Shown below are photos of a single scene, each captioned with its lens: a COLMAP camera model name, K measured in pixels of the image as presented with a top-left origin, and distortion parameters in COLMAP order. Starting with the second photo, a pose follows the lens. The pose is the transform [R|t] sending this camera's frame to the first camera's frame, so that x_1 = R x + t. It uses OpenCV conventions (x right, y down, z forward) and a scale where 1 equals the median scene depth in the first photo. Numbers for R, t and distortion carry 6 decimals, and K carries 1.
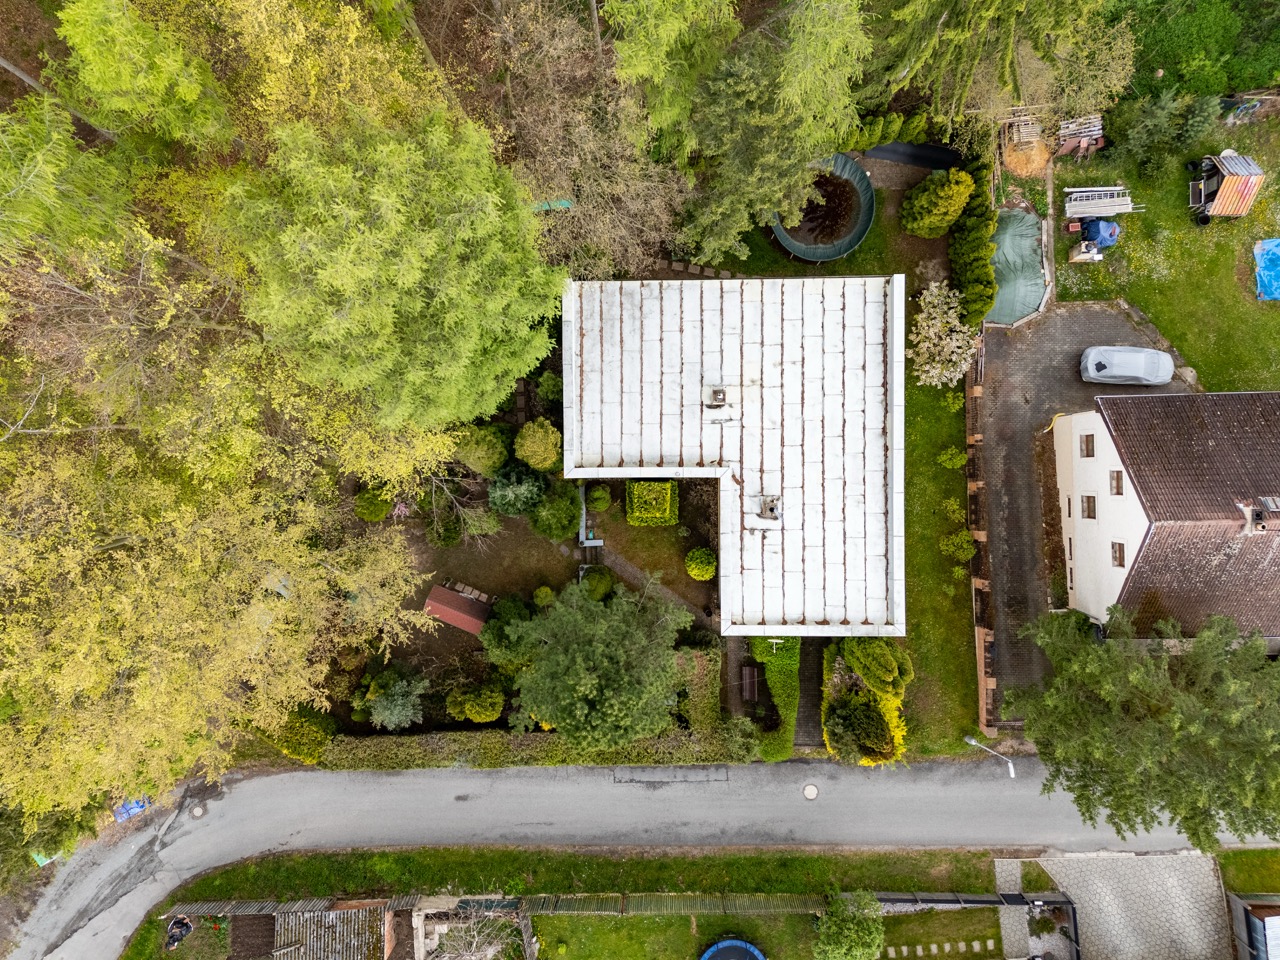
lens RADIAL K [[918.7, 0, 667.7], [0, 918.7, 477.6], [0, 0, 1]] dist [-0.005717, 0.021154]
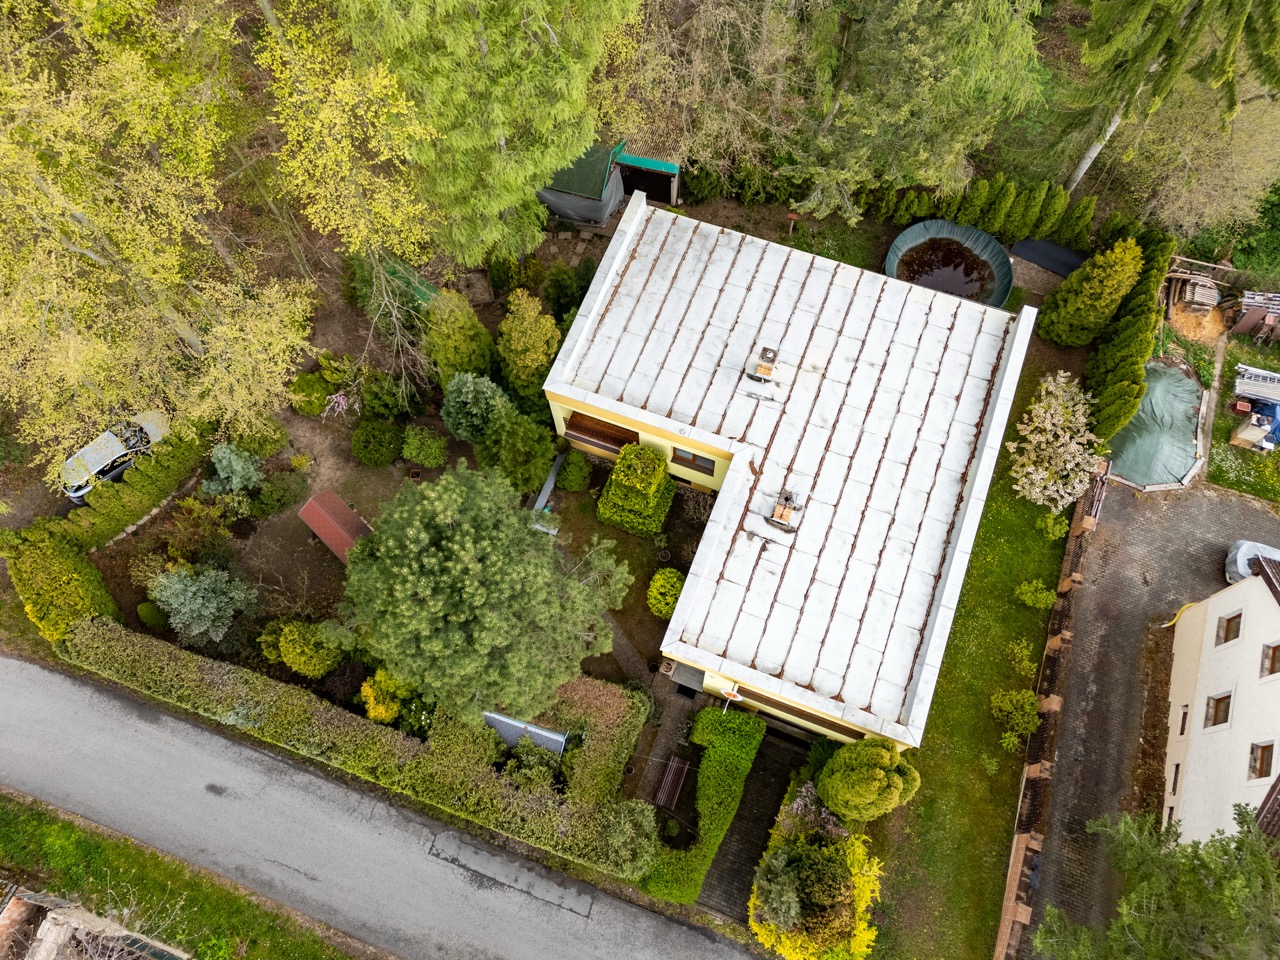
lens RADIAL K [[918.7, 0, 664.8], [0, 918.7, 479.4], [0, 0, 1]] dist [-0.005717, 0.021154]
pose [[0.933853, 0.332970, -0.130576, 0.106988], [-0.357658, 0.869247, -0.341307, 0.287171], [-0.000142, 0.365432, 0.930838, 0.308128]]
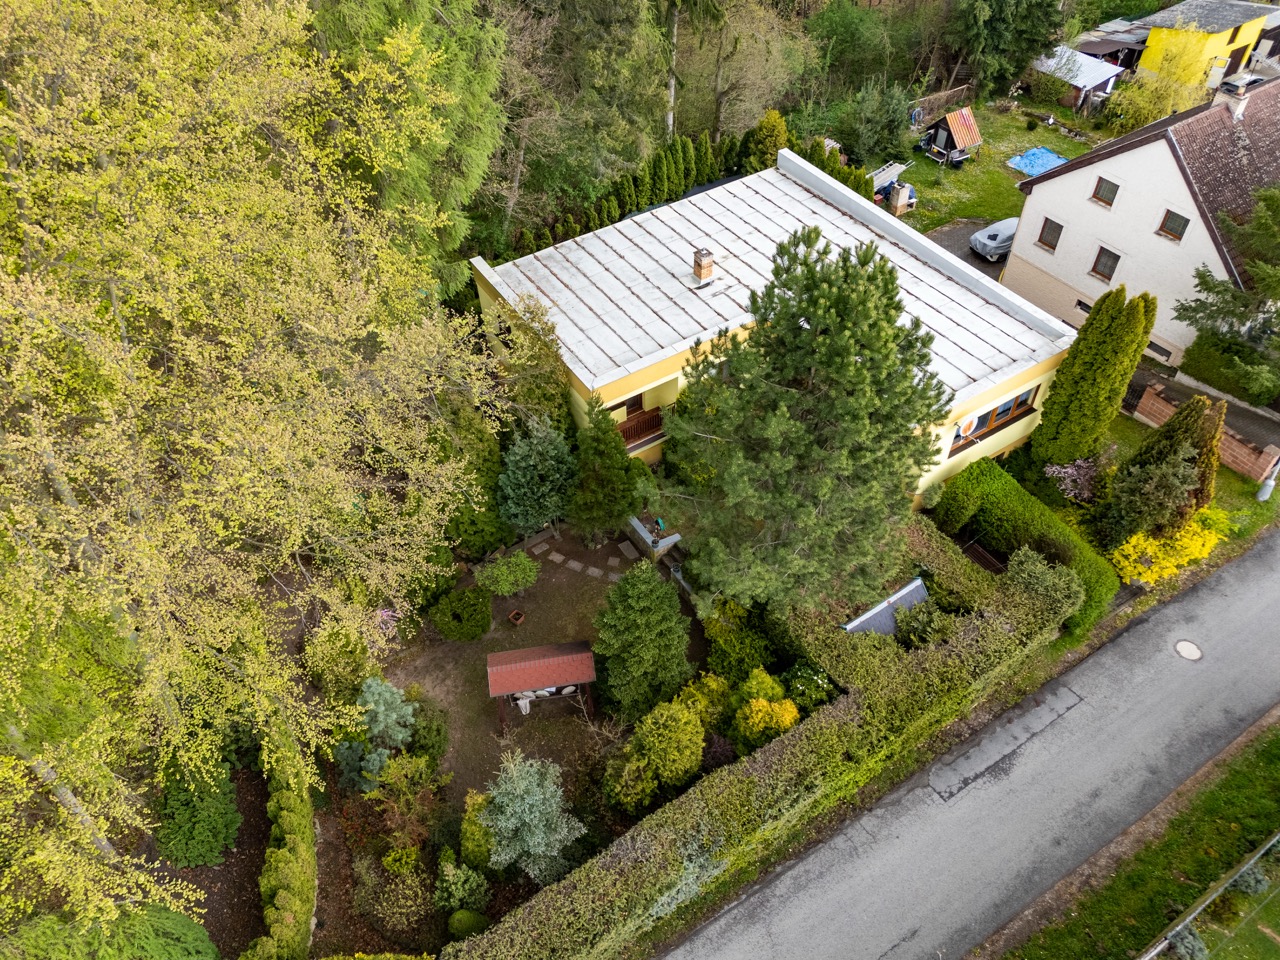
lens RADIAL K [[918.7, 0, 643.2], [0, 918.7, 484.8], [0, 0, 1]] dist [-0.005717, 0.021154]
pose [[0.844120, -0.392766, 0.364960, -0.363587], [0.536133, 0.612294, -0.581083, 0.477561], [0.004766, 0.686171, 0.727425, 0.521083]]
